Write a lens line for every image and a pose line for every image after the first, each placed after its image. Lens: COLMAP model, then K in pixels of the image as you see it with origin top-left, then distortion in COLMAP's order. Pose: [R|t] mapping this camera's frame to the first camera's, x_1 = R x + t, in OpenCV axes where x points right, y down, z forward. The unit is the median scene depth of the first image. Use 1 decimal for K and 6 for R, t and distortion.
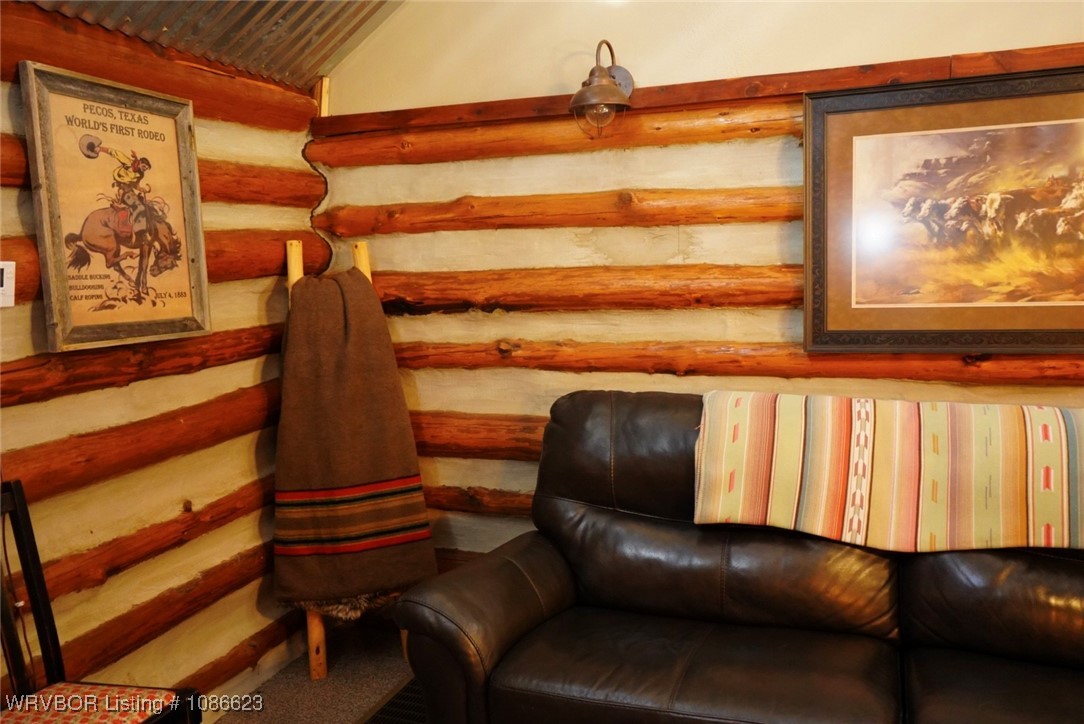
lens RADIAL K [[870.2, 0, 539.9], [0, 870.2, 361.0], [0, 0, 1]] dist [-0.009810, 0.009326]
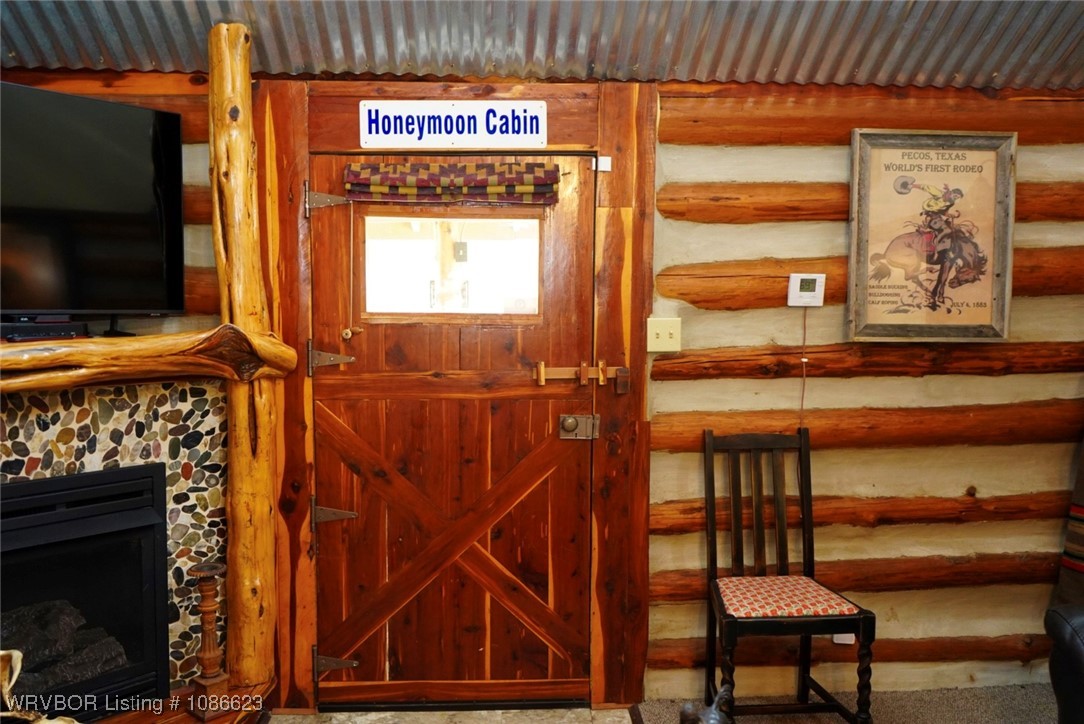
lens RADIAL K [[870.2, 0, 541.7], [0, 870.2, 360.1], [0, 0, 1]] dist [-0.009810, 0.009326]
pose [[0.397079, 0.097223, -0.912620, 0.431784], [-0.115056, 0.991802, 0.055598, -0.001432], [0.910544, 0.082926, 0.405010, 0.018332]]
